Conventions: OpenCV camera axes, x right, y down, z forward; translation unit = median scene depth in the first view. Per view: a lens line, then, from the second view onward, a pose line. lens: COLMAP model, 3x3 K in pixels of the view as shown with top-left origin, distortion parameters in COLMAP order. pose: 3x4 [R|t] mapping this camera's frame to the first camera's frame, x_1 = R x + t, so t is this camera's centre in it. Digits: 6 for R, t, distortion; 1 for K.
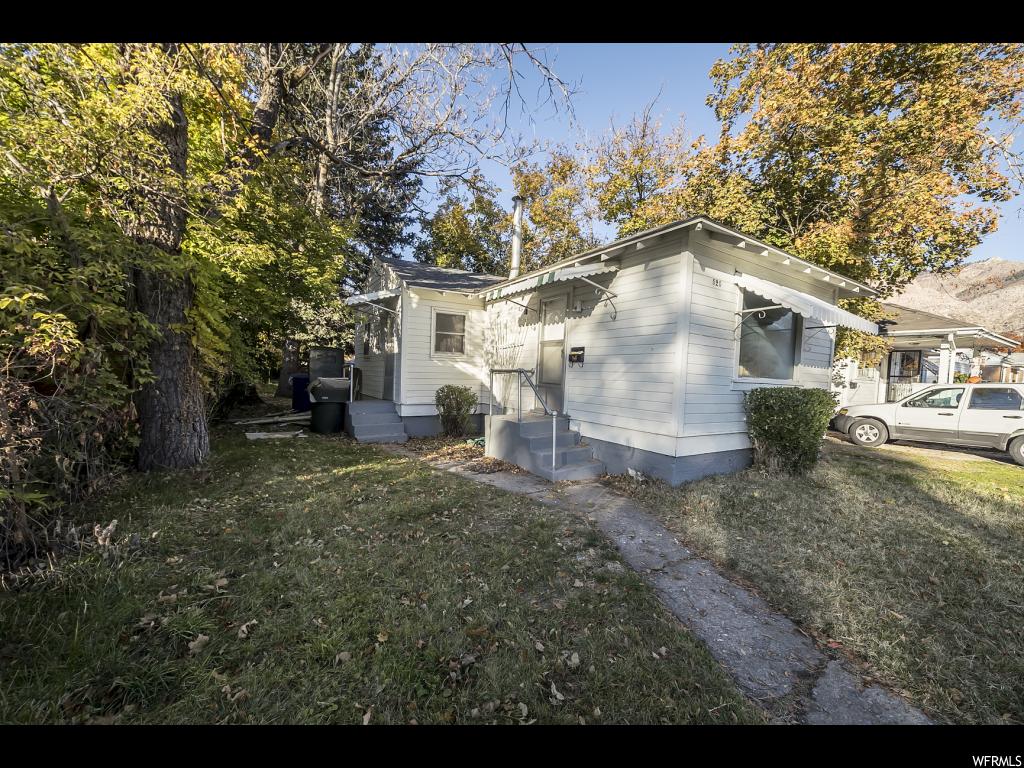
lens RADIAL K [[391.2, 0, 512.0], [0, 391.2, 384.0], [0, 0, 1]] dist [-0.000295, -0.000008]
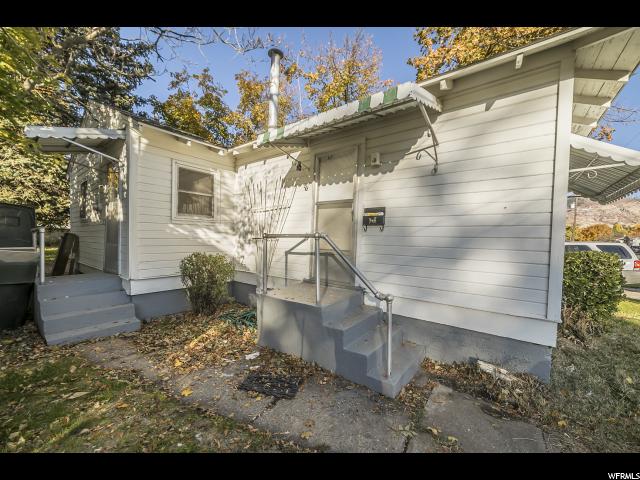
lens RADIAL K [[247.3, 0, 324.5], [0, 247.3, 247.8], [0, 0, 1]] dist [-0.018238, 0.007096]
pose [[0.930674, -0.022675, 0.365146, -0.098243], [0.016619, 0.999667, 0.019719, -0.014437], [-0.365472, -0.012283, 0.930741, 0.397169]]
